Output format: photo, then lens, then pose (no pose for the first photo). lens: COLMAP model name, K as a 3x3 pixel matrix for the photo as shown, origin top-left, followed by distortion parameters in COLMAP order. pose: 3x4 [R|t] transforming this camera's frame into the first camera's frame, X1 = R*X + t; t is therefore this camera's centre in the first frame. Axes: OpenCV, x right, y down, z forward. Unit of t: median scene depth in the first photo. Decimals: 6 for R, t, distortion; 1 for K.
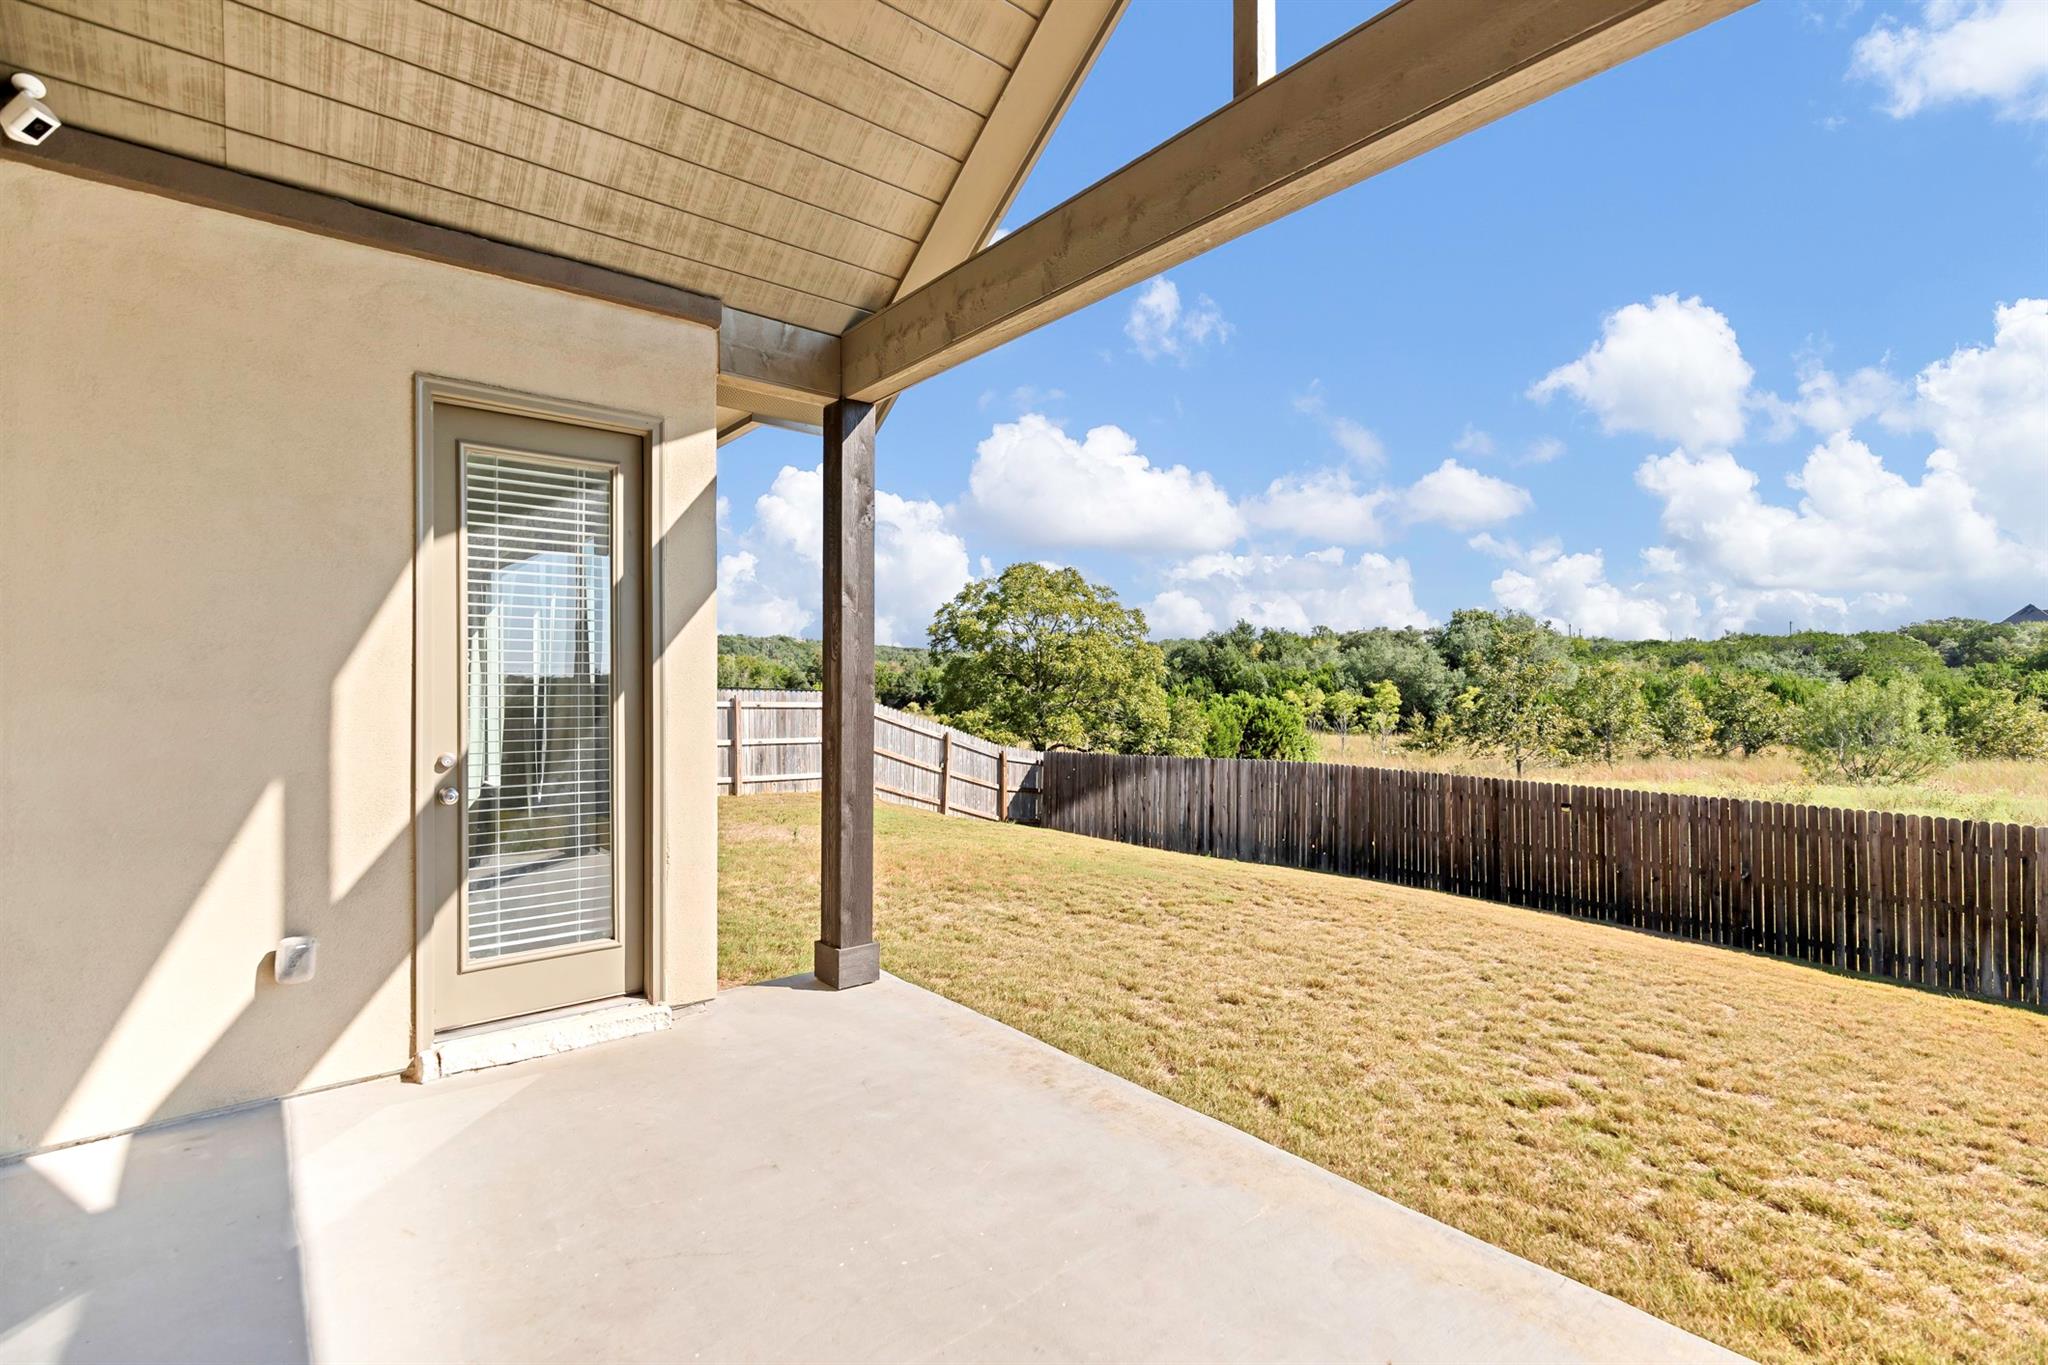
lens RADIAL K [[953.7, 0, 1026.7], [0, 953.7, 681.1], [0, 0, 1]] dist [0.000110, 0.000003]
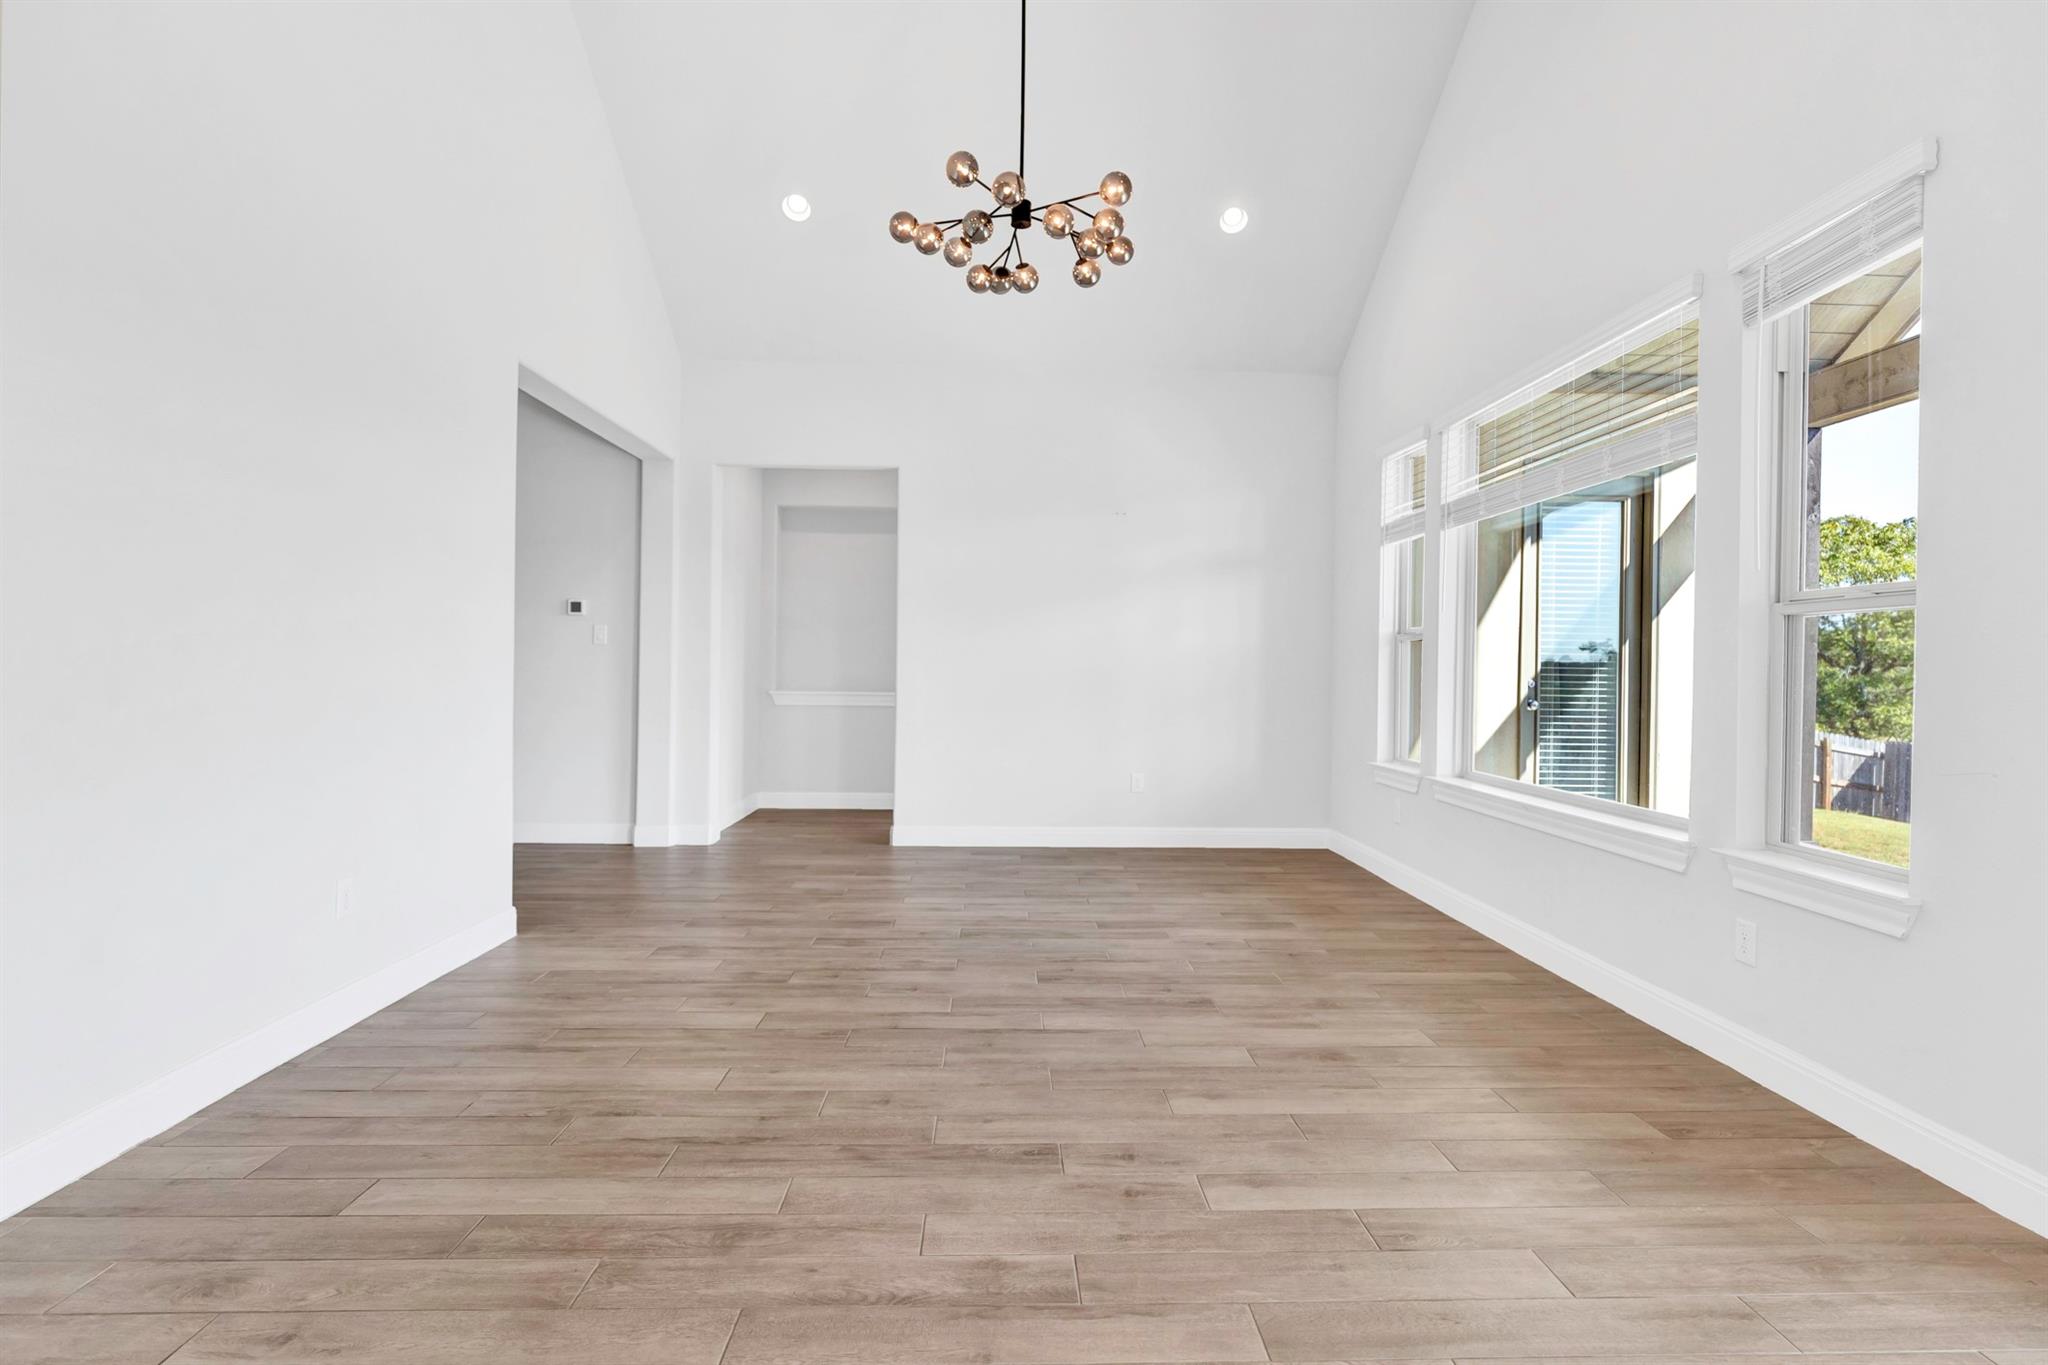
lens RADIAL K [[1019.3, 0, 1027.1], [0, 1019.3, 668.2], [0, 0, 1]] dist [-0.001956, -0.000102]
pose [[0.794210, 0.000456, -0.607643, -0.037109], [-0.001566, 0.999998, -0.001296, 0.011766], [0.607641, 0.001981, 0.794209, -0.171281]]
